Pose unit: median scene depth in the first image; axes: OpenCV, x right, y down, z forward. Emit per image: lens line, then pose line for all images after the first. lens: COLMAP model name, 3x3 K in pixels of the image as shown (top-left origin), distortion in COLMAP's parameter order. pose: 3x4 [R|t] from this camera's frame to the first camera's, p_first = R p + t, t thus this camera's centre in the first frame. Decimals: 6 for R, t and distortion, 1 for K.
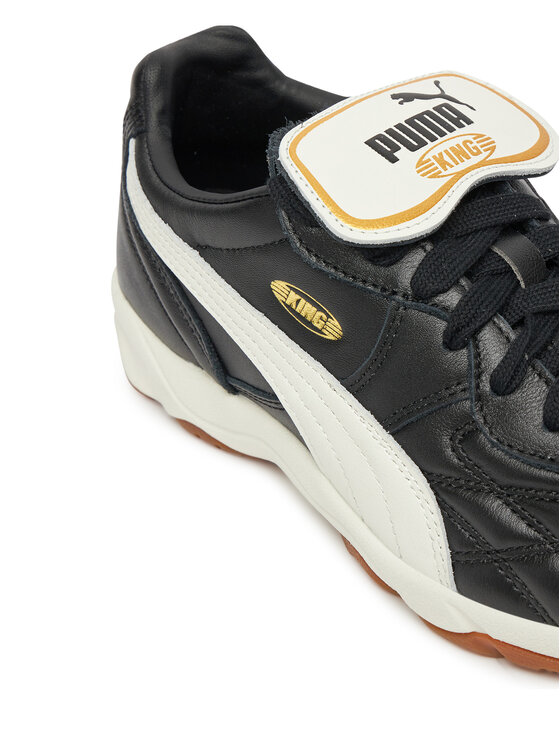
lens RADIAL K [[1631.1, 0, 280.6], [0, 1631.1, 372.8], [0, 0, 1]] dist [-0.002883, 0.000000]
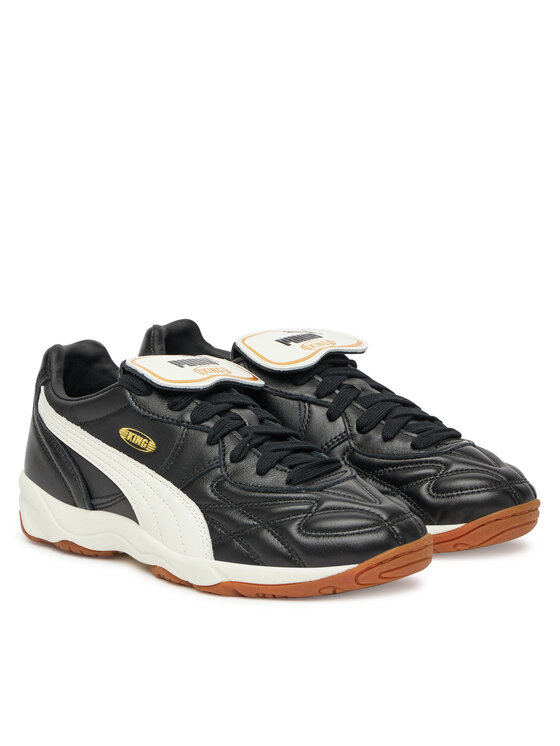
lens RADIAL K [[2193.0, 0, 279.9], [0, 2193.0, 373.0], [0, 0, 1]] dist [-0.049456, 0.000000]
pose [[0.991883, 0.036270, 0.121872, -0.143704], [0.025049, 0.883938, -0.466932, 1.166077], [-0.124663, 0.466195, 0.875855, -1.421902]]
